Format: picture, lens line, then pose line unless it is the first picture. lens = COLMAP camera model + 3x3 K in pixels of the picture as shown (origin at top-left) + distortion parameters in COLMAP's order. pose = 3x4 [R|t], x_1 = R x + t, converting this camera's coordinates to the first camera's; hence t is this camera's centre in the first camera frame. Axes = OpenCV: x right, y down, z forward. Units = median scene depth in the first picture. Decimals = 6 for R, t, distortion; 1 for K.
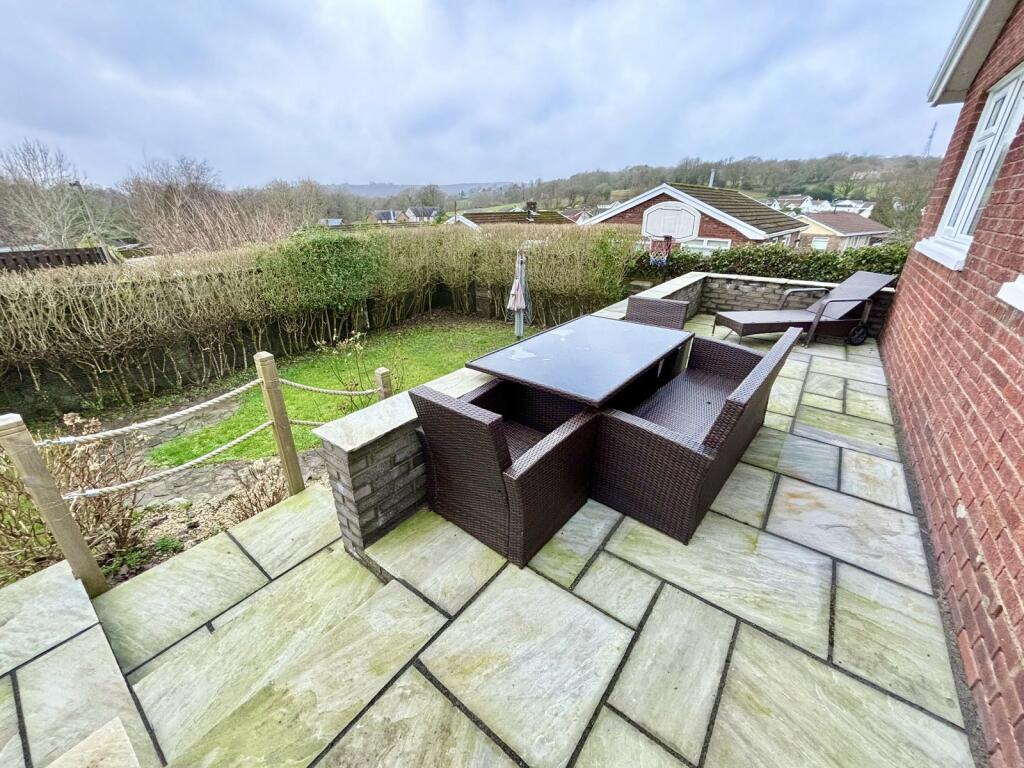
lens RADIAL K [[412.7, 0, 510.9], [0, 412.7, 385.3], [0, 0, 1]] dist [0.000539, 0.000305]
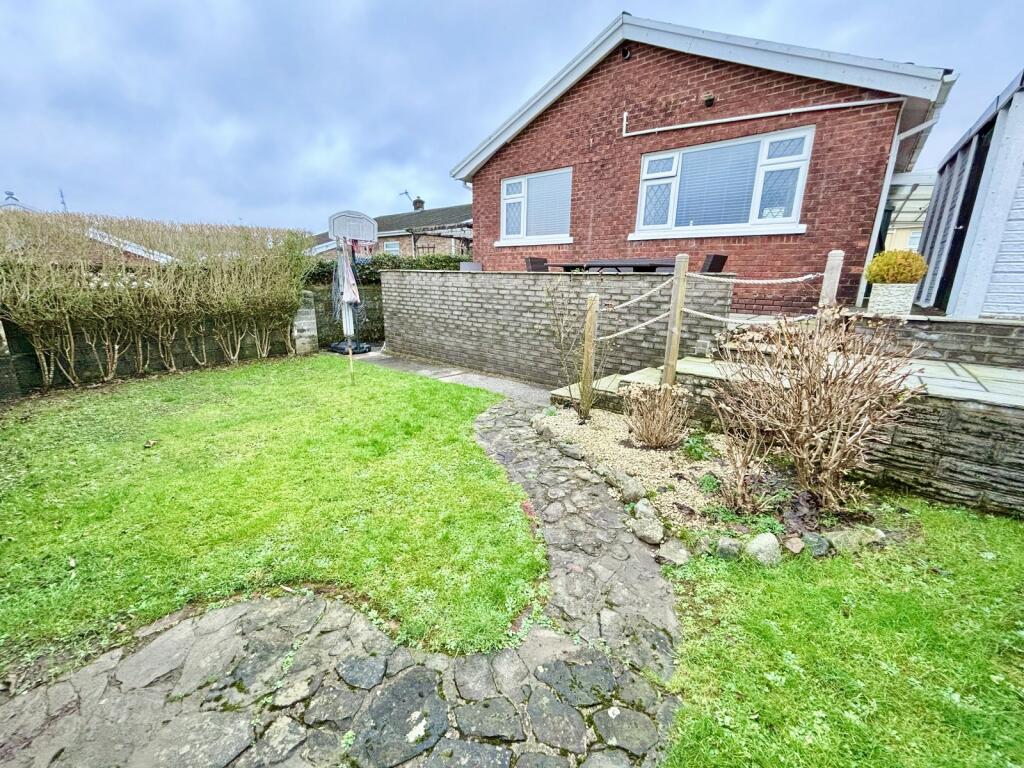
lens RADIAL K [[412.7, 0, 510.9], [0, 412.7, 385.3], [0, 0, 1]] dist [0.000539, 0.000305]
pose [[0.043200, -0.257656, 0.965270, -0.932825], [0.387682, 0.894787, 0.221492, -0.096731], [-0.920780, 0.364650, 0.138544, 0.661303]]
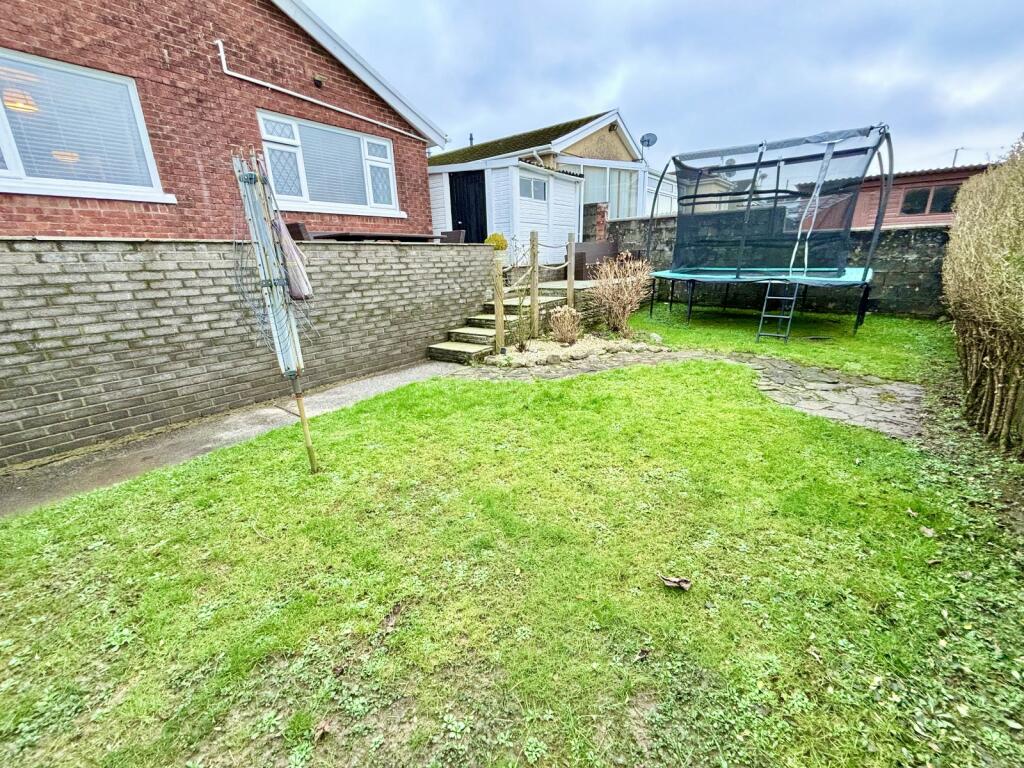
lens RADIAL K [[412.1, 0, 512.0], [0, 412.1, 384.0], [0, 0, 1]] dist [-0.006111, 0.000631]
pose [[-0.999615, 0.022376, 0.016409, -0.223240], [0.027661, 0.756797, 0.653064, -0.412448], [0.002195, 0.653267, -0.757125, 1.457912]]
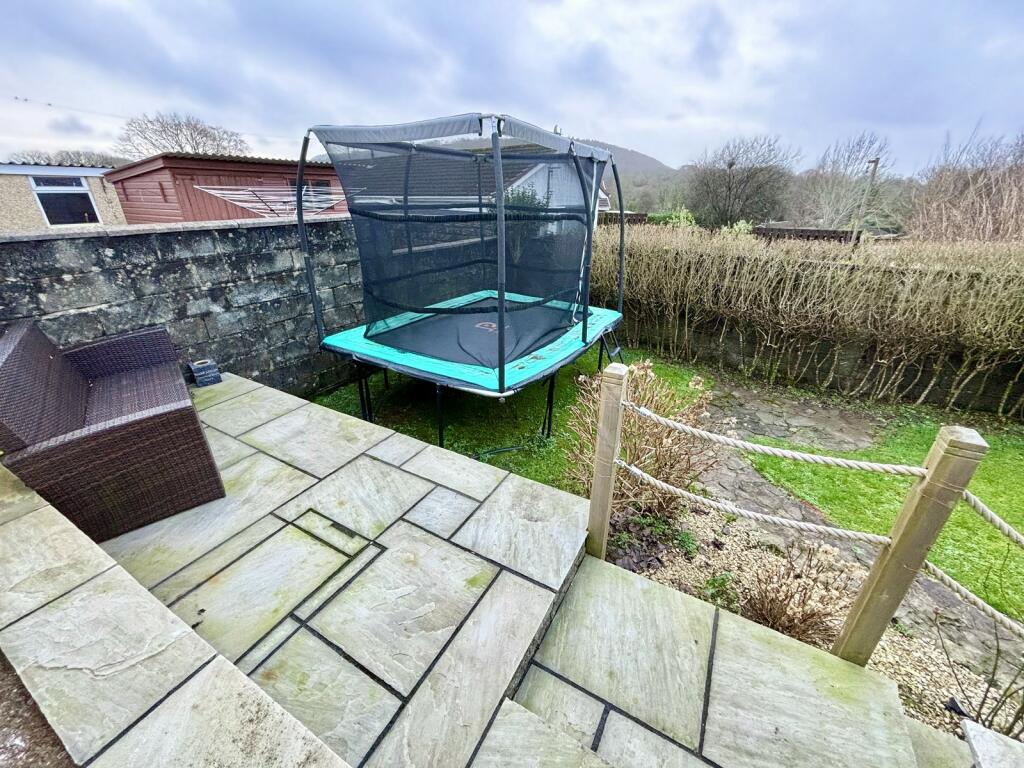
lens RADIAL K [[412.7, 0, 510.9], [0, 412.7, 385.3], [0, 0, 1]] dist [0.000539, 0.000305]
pose [[0.138536, 0.411320, -0.900901, -0.117468], [-0.392236, 0.858074, 0.331451, -0.033678], [0.909373, 0.307448, 0.280209, 0.162452]]
